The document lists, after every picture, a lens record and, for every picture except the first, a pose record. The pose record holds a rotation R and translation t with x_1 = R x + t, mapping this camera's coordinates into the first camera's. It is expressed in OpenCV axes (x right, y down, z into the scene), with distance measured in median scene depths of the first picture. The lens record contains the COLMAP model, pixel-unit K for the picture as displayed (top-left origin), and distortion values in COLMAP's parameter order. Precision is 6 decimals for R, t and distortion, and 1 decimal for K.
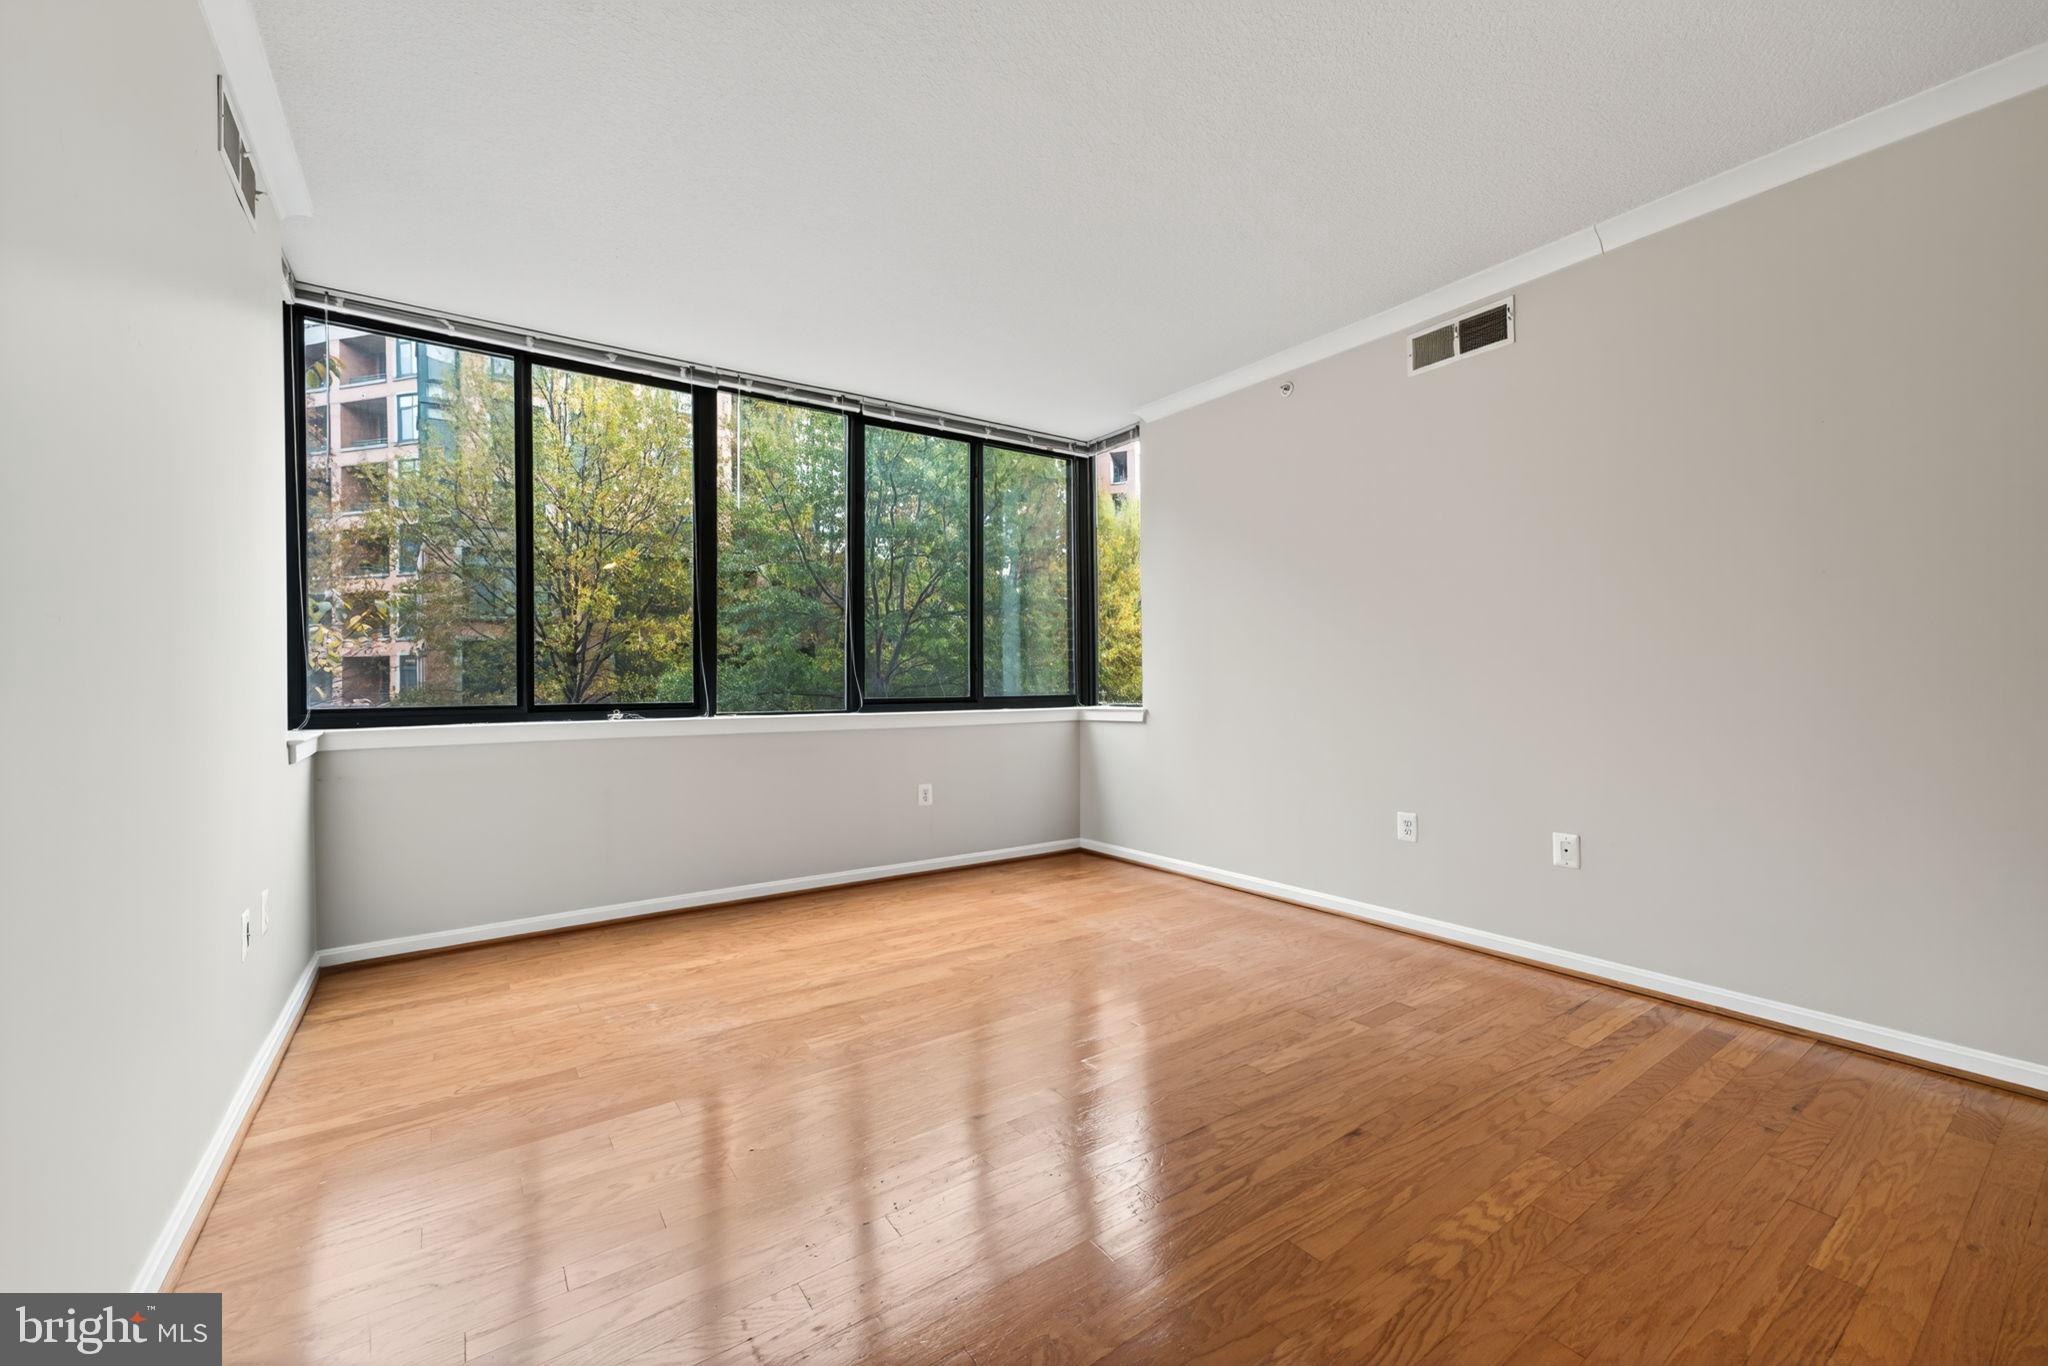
lens RADIAL K [[818.9, 0, 1013.2], [0, 818.9, 686.3], [0, 0, 1]] dist [0.004238, 0.003259]
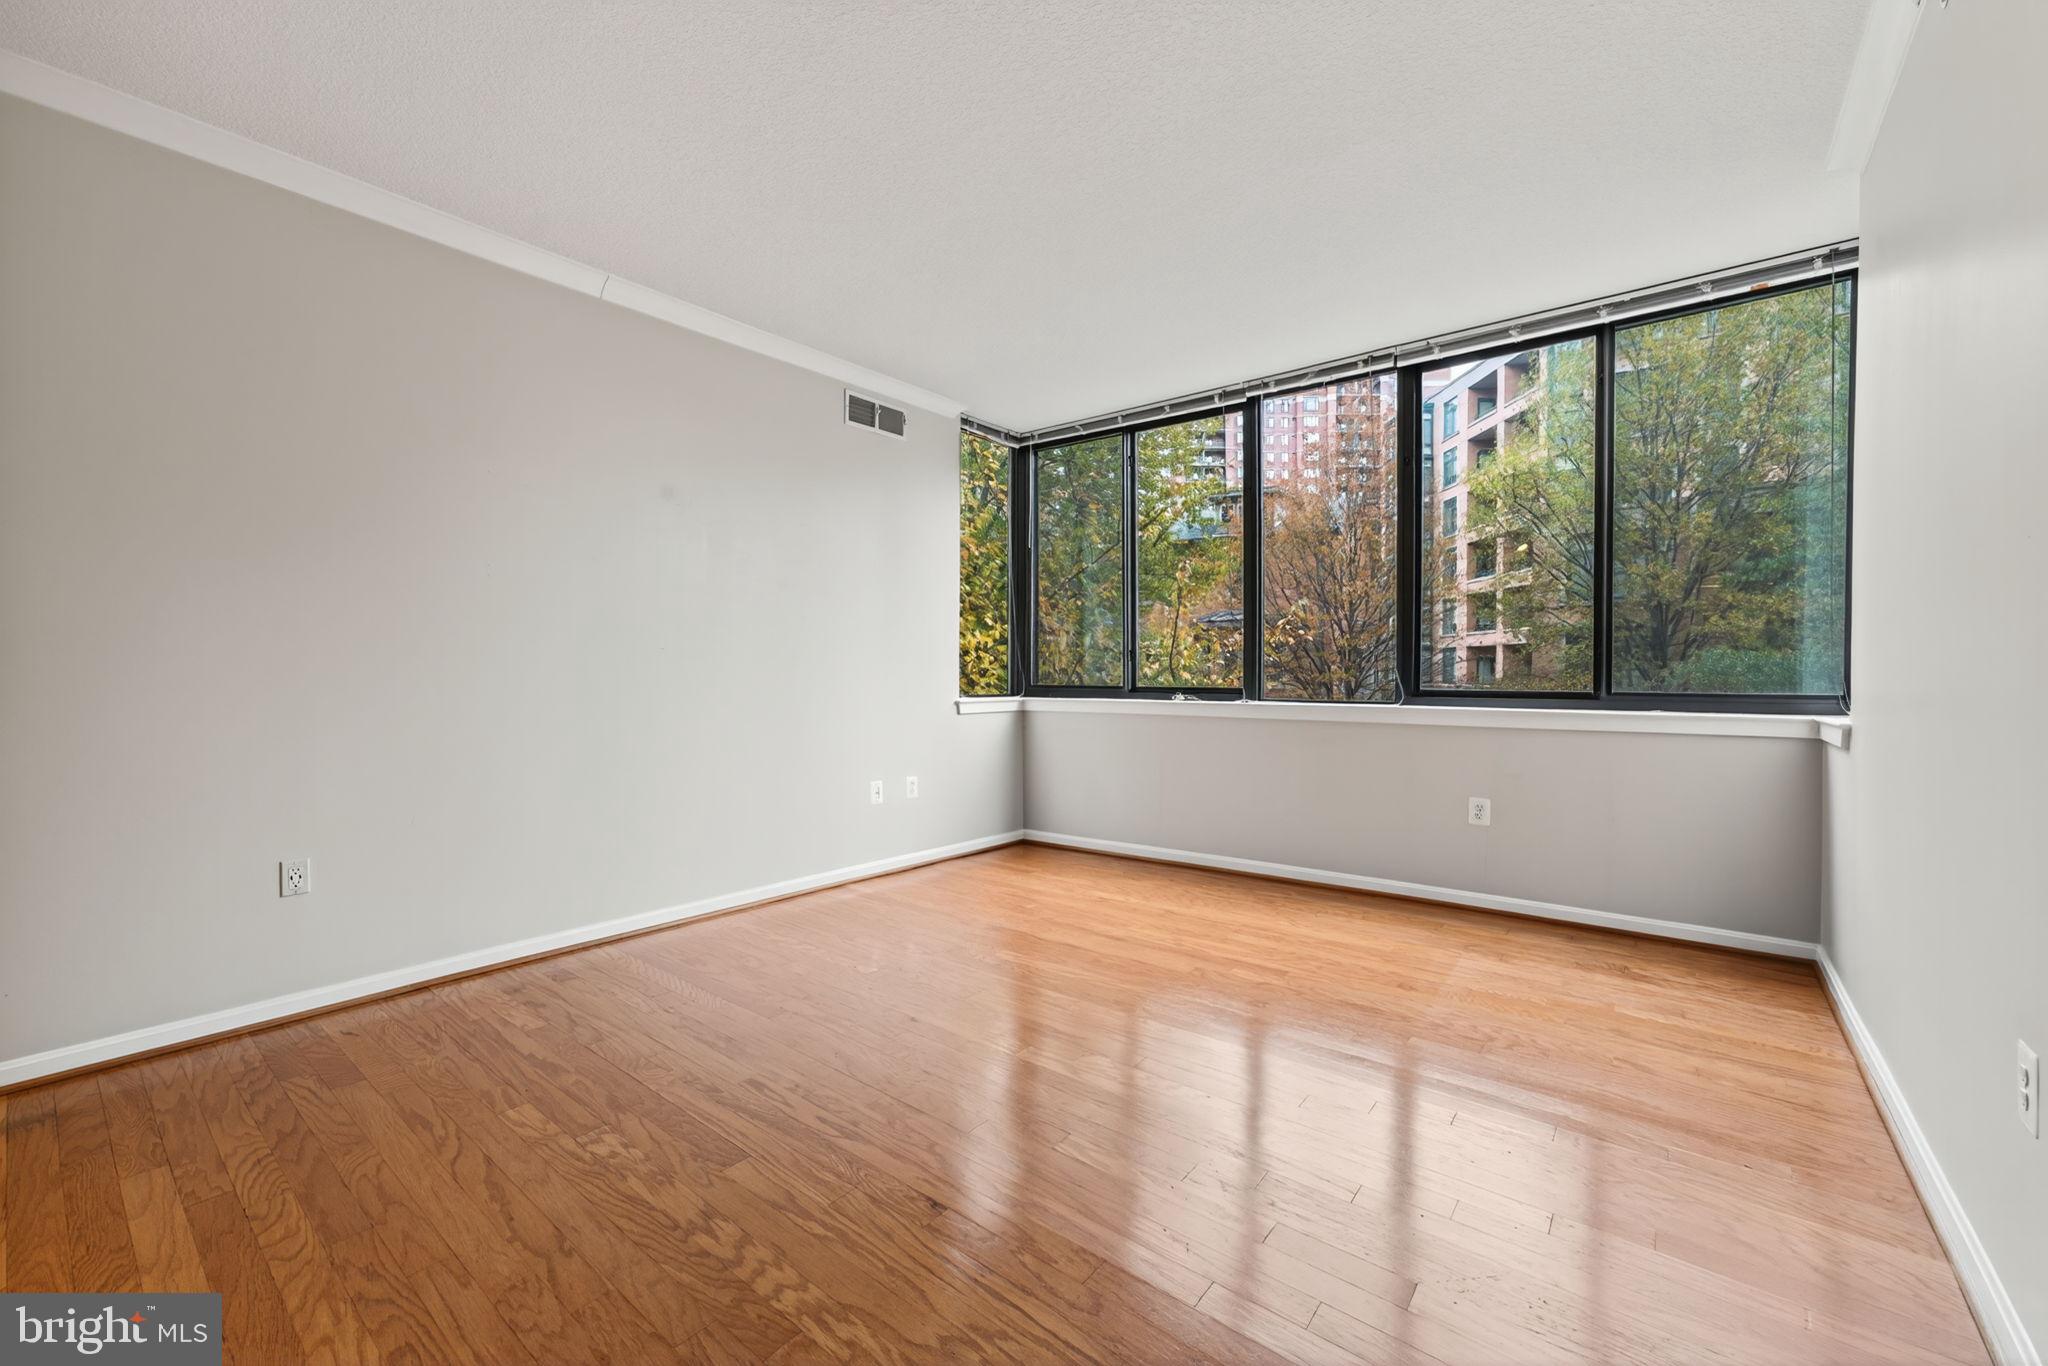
lens RADIAL K [[818.9, 0, 1034.7], [0, 818.9, 677.9], [0, 0, 1]] dist [0.004238, 0.003259]
pose [[0.311797, 0.012011, -0.950073, 0.583207], [-0.005956, 0.999925, 0.010686, -0.004691], [0.950130, 0.002327, 0.311845, 0.385170]]
